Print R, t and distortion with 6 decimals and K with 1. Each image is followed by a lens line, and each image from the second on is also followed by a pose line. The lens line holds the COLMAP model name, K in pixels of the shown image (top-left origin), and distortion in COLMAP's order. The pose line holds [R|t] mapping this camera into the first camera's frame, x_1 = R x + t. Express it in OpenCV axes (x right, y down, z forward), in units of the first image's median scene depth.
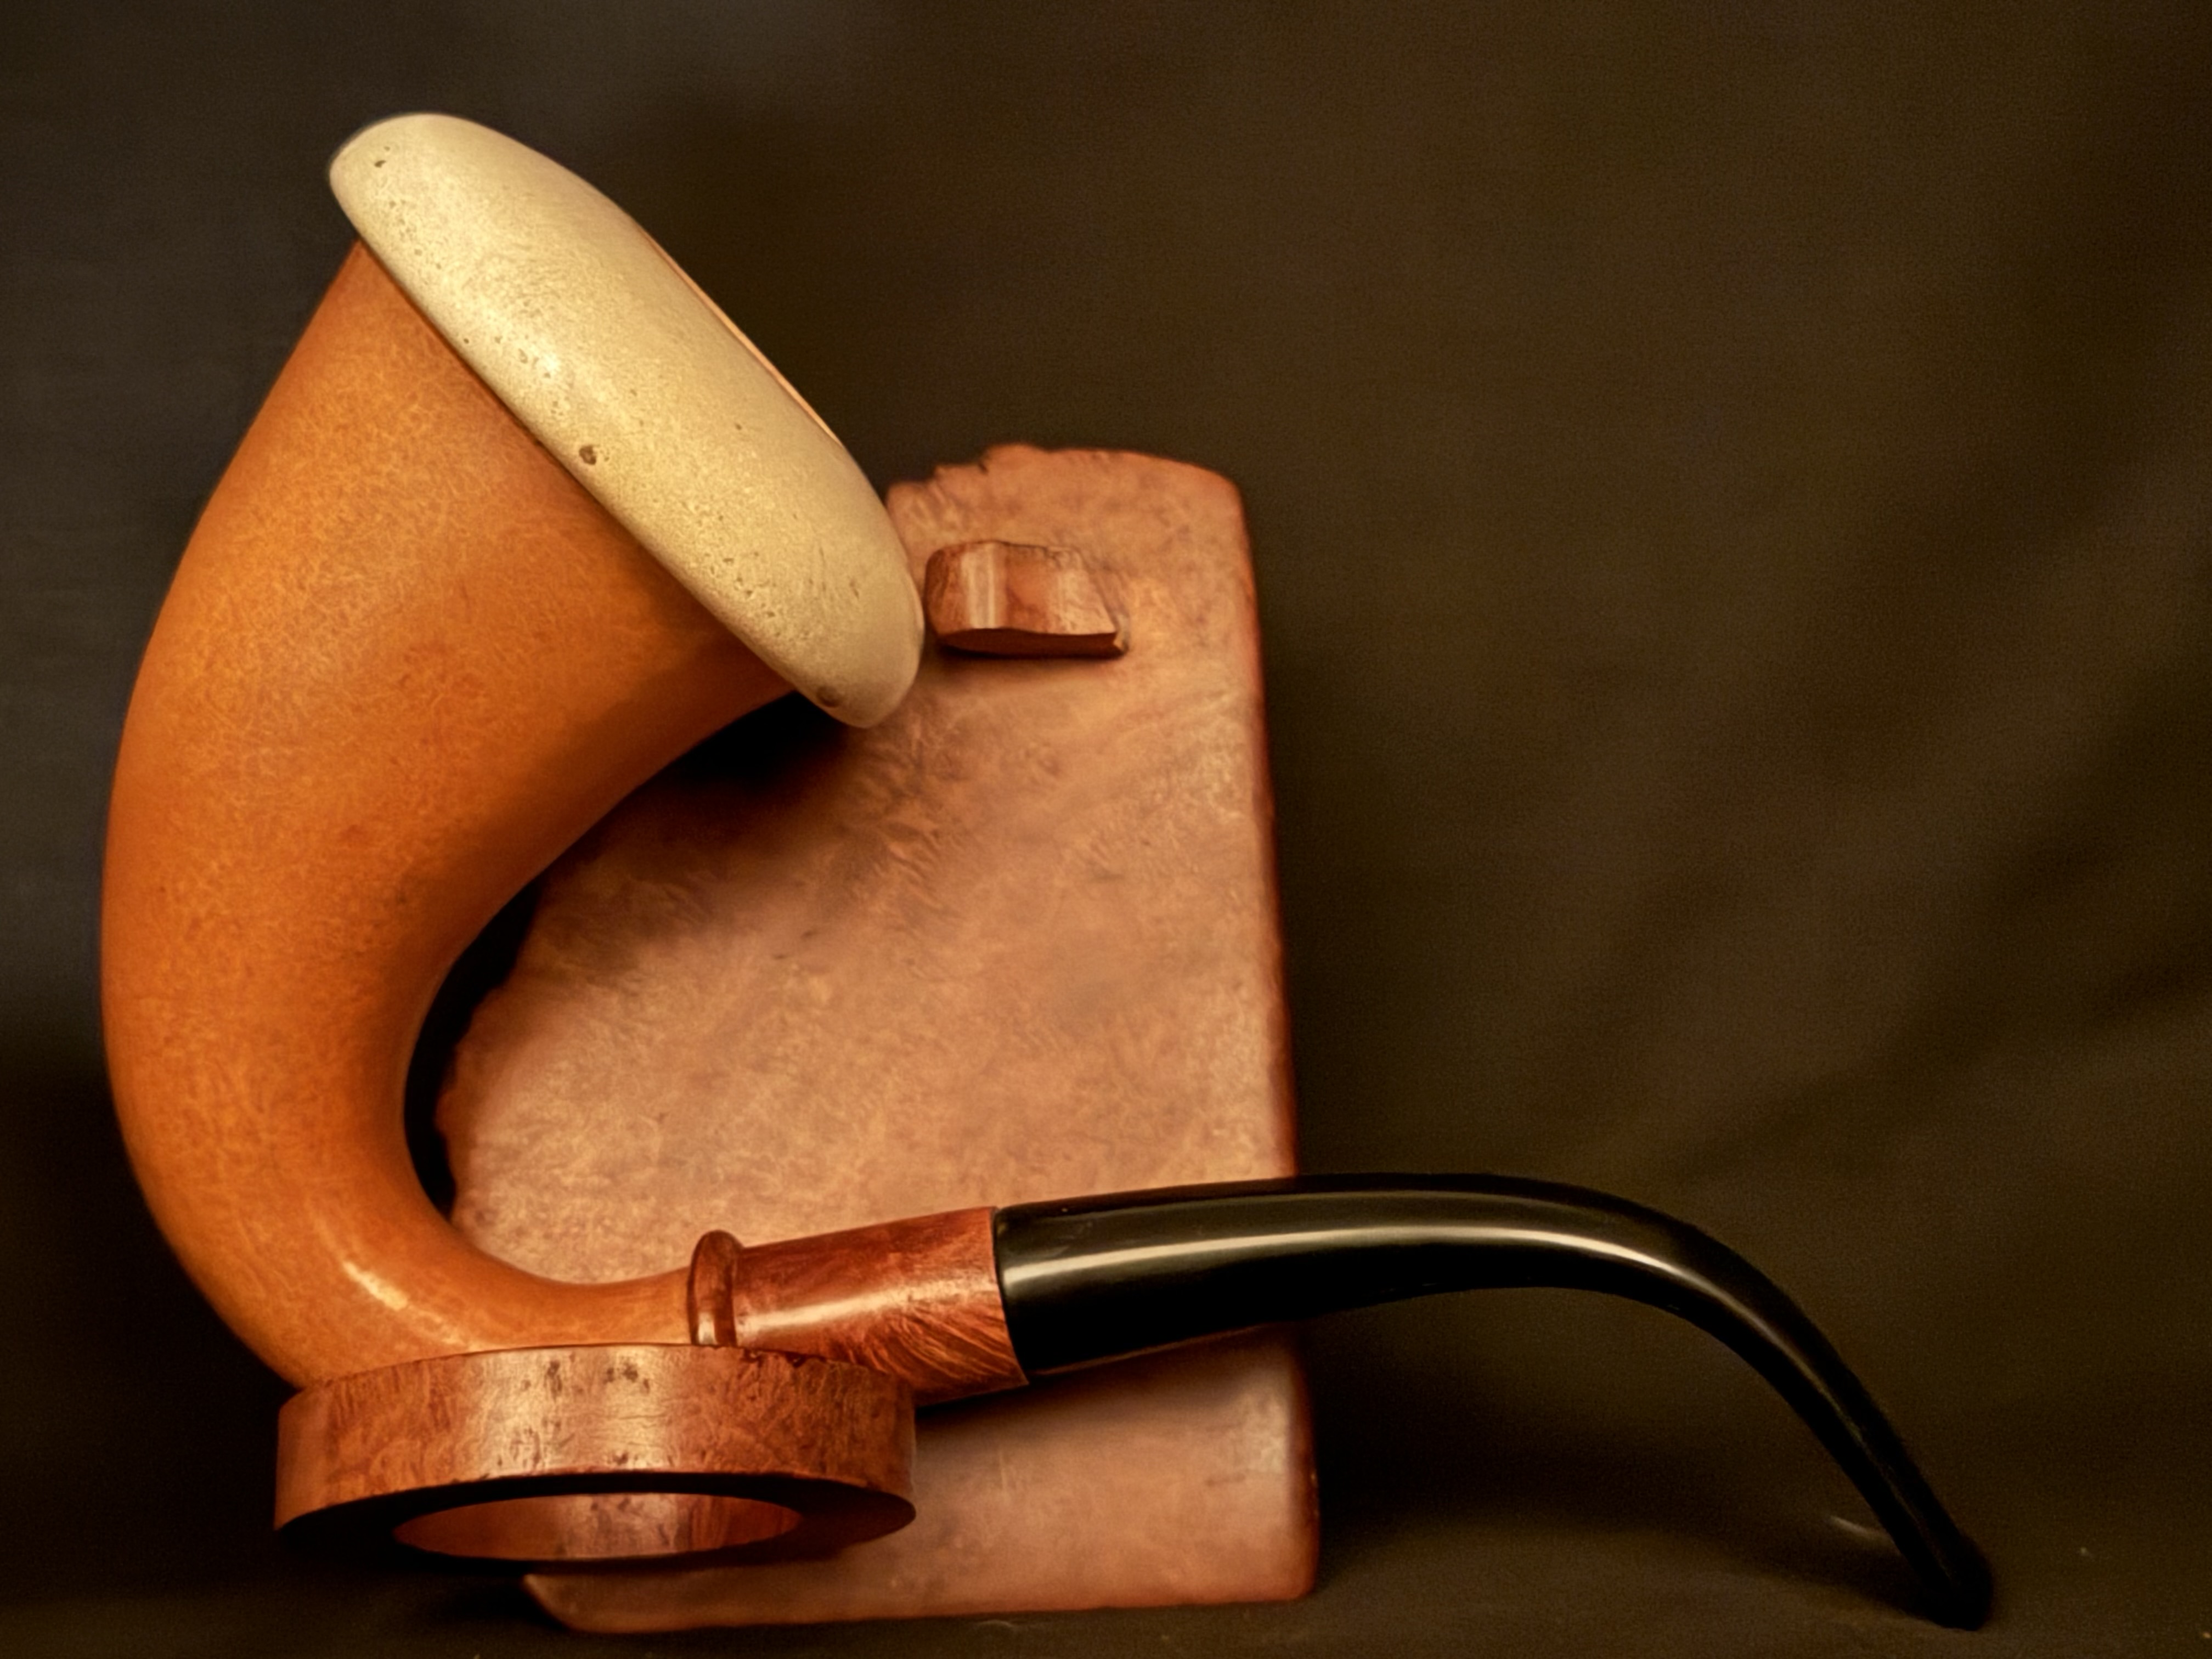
lens RADIAL K [[3513.0, 0, 1102.1], [0, 3513.0, 816.5], [0, 0, 1]] dist [0.196300, 0.000000]
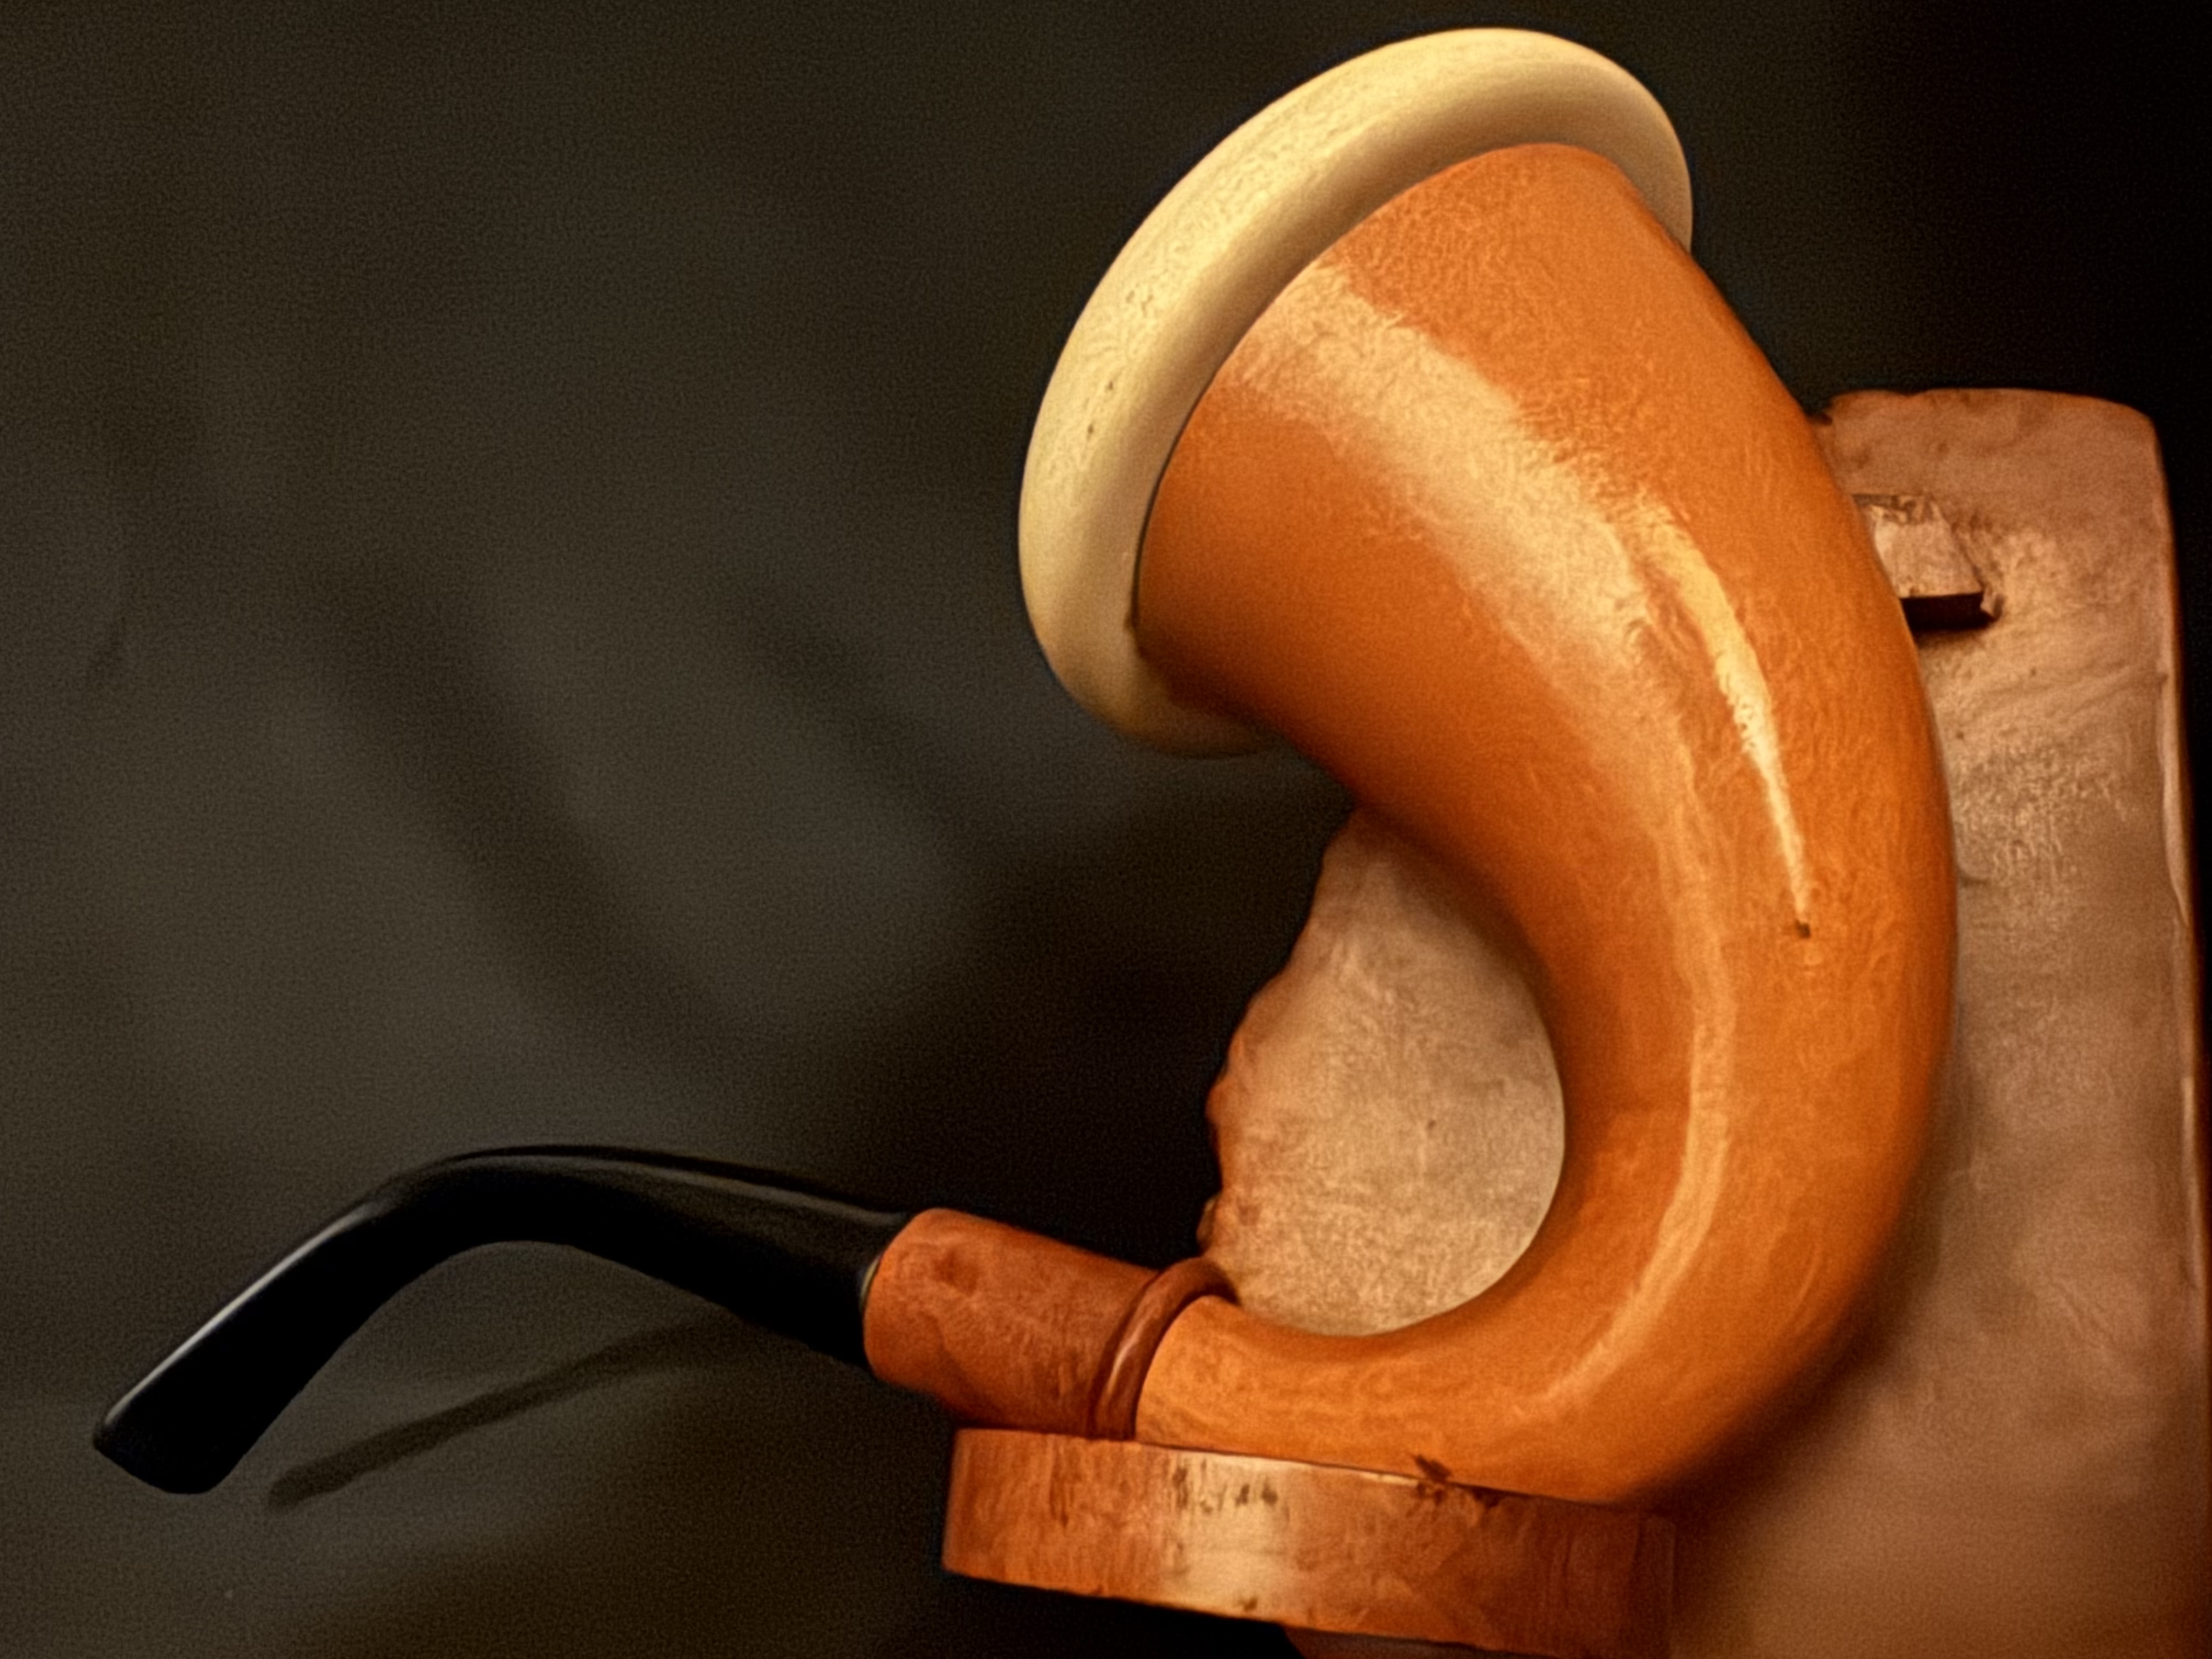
lens RADIAL K [[2099.5, 0, 960.4], [0, 2099.5, 830.1], [0, 0, 1]] dist [-0.002708, 0.000000]
pose [[0.888386, 0.017312, -0.458770, 0.018415], [-0.007633, 0.999708, 0.022943, -0.005154], [0.459033, -0.016881, 0.888259, 0.448439]]
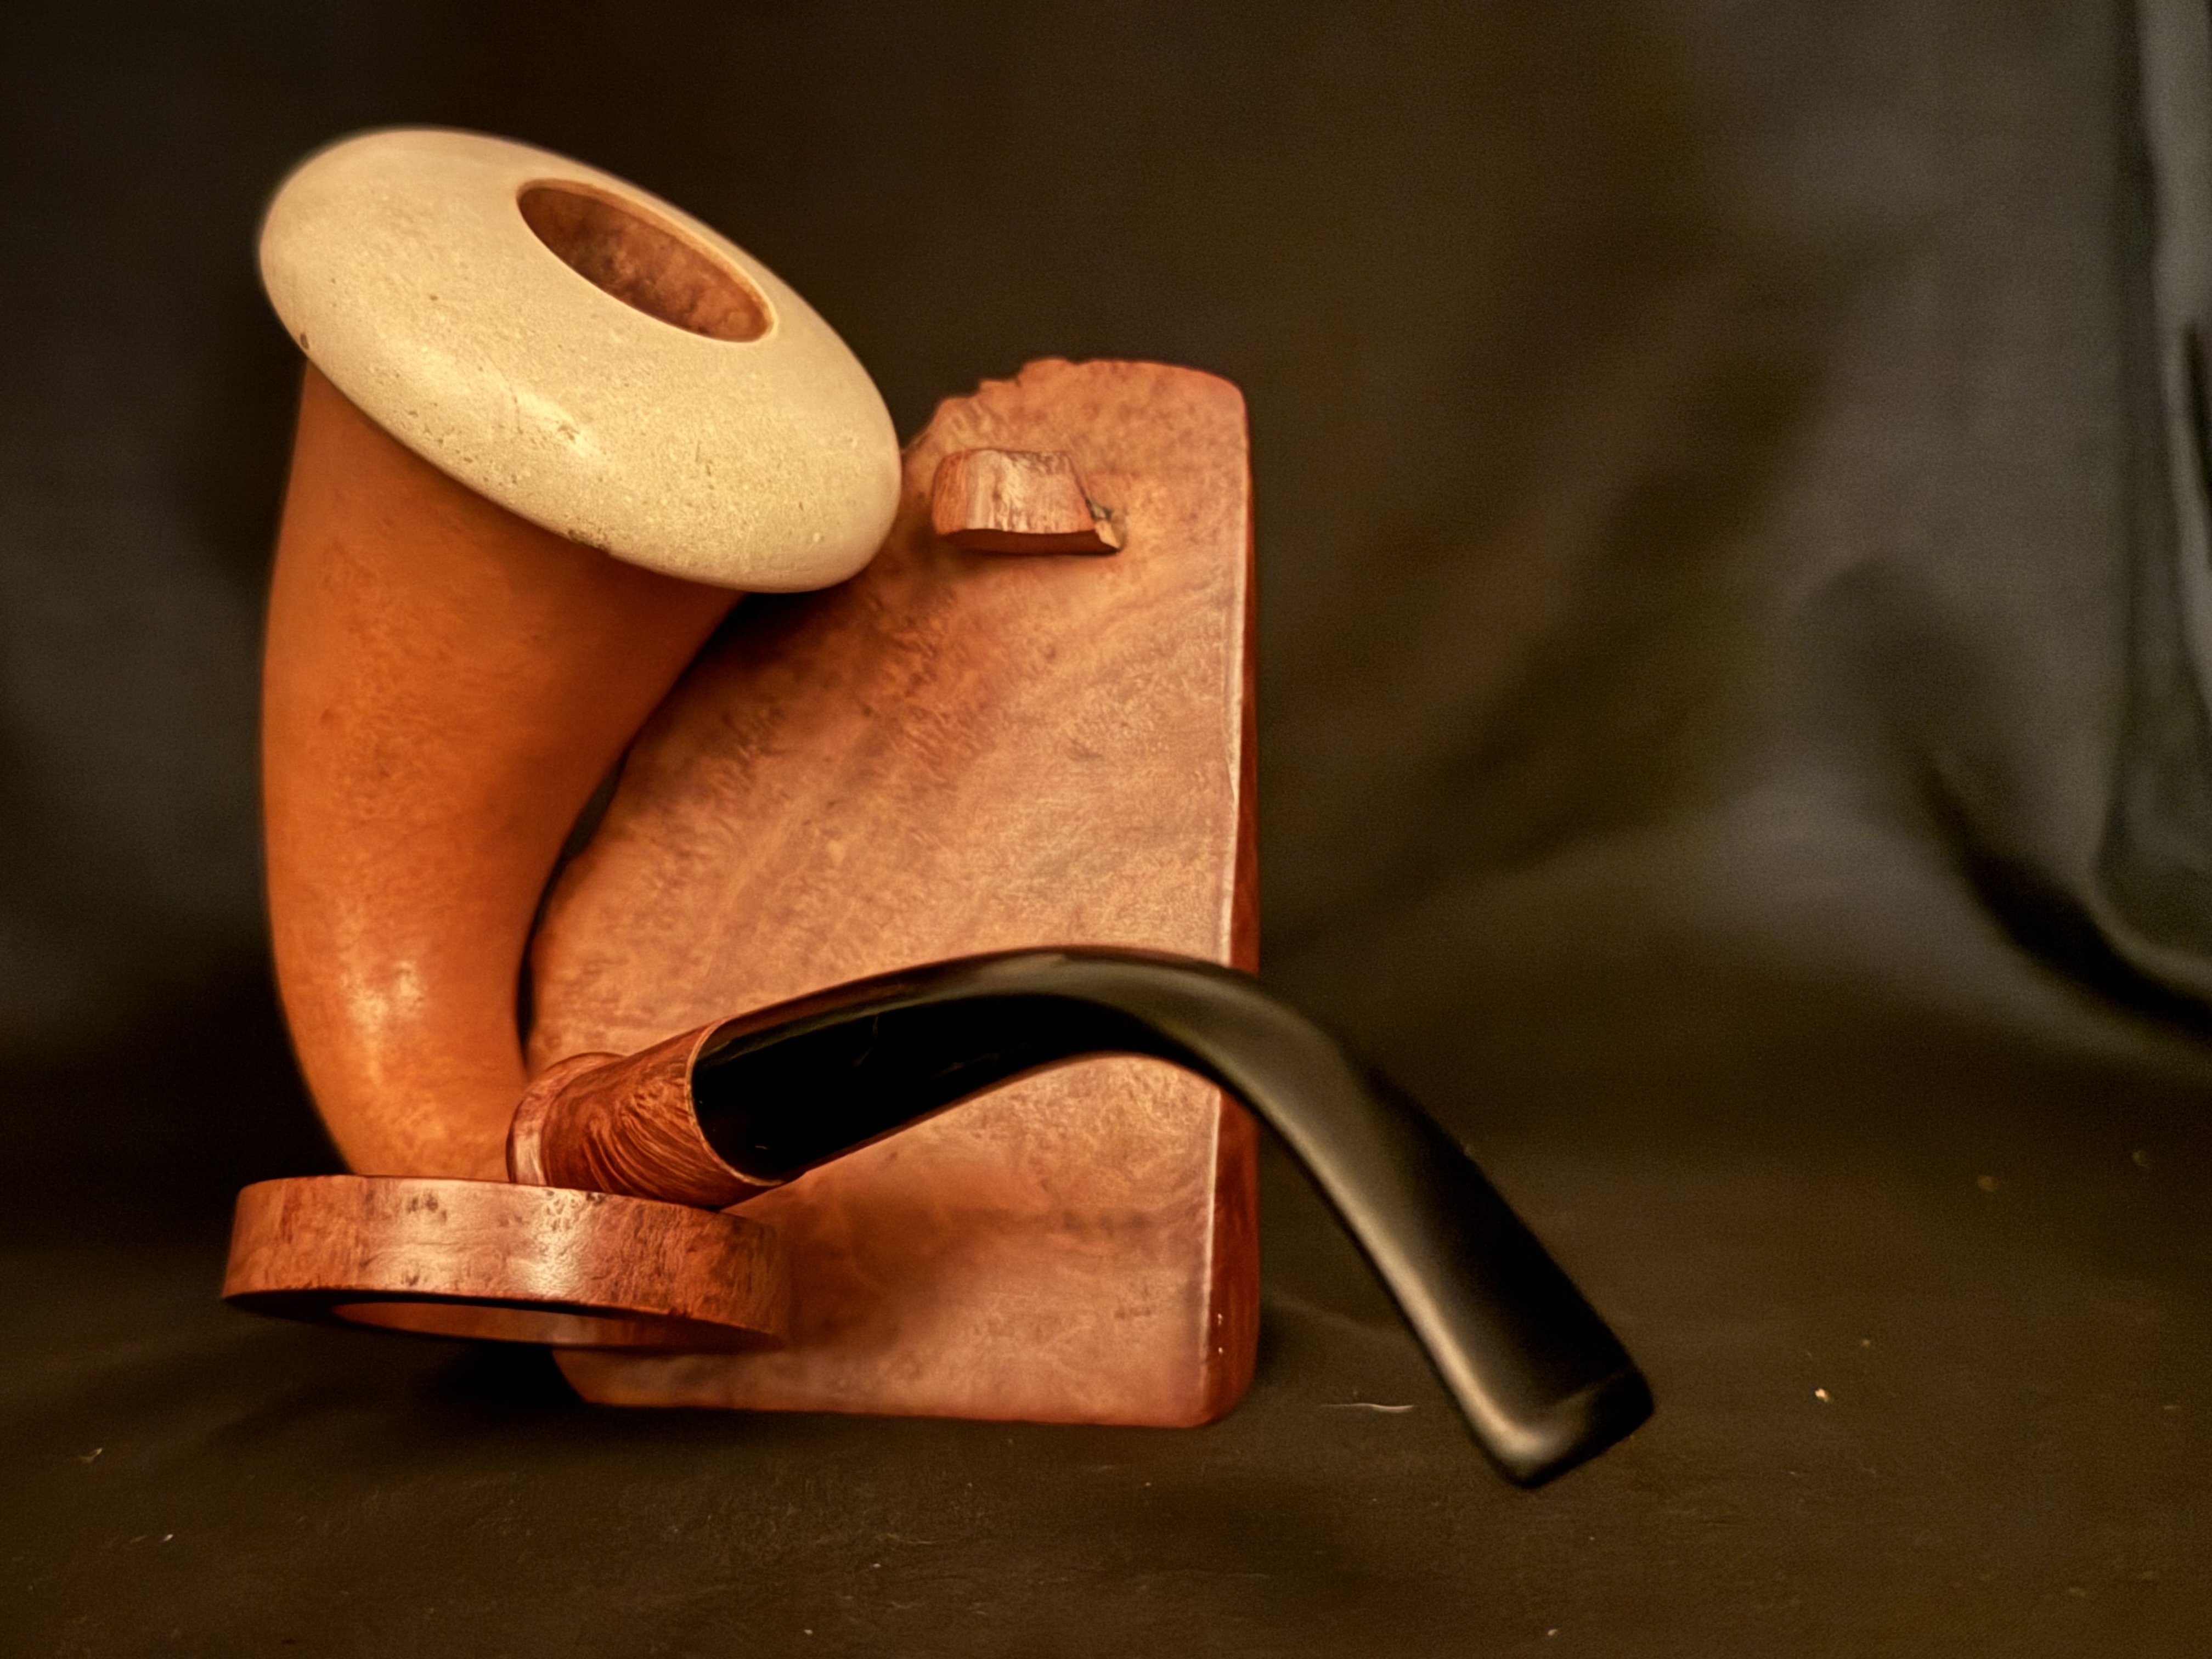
lens RADIAL K [[2682.1, 0, 1123.1], [0, 2682.1, 815.1], [0, 0, 1]] dist [0.145295, 0.000000]
pose [[0.945871, 0.018498, -0.324015, 0.289765], [0.000222, 0.998337, 0.057643, -0.012700], [0.324542, -0.054594, 0.944294, 0.219998]]
